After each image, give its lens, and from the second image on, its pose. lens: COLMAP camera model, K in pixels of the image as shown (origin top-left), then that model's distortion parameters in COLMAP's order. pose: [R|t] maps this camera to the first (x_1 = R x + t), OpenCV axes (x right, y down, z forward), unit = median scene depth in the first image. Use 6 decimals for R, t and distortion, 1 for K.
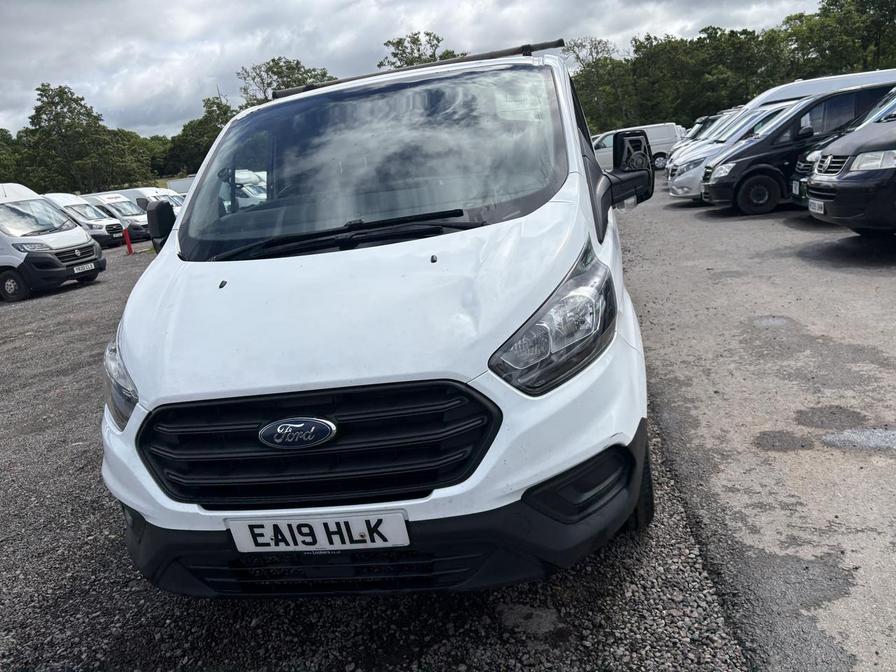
lens RADIAL K [[711.5, 0, 428.4], [0, 711.5, 336.0], [0, 0, 1]] dist [0.069382, -0.107868]
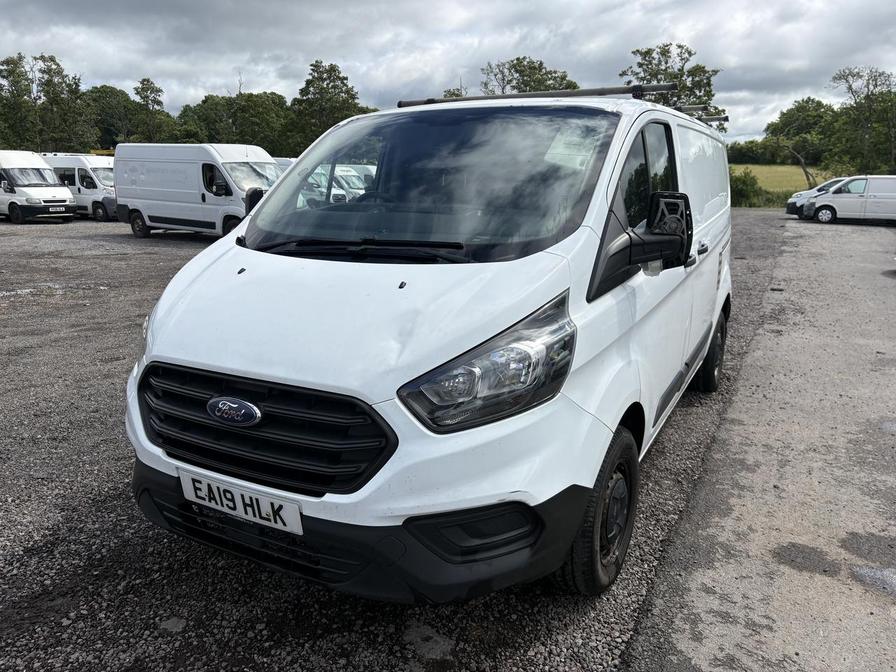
lens RADIAL K [[711.5, 0, 428.4], [0, 711.5, 336.0], [0, 0, 1]] dist [0.069382, -0.107868]
pose [[0.926589, 0.214621, -0.308821, 0.328838], [-0.211955, 0.976351, 0.042582, -0.074474], [0.310656, 0.026001, 0.950167, -0.000810]]
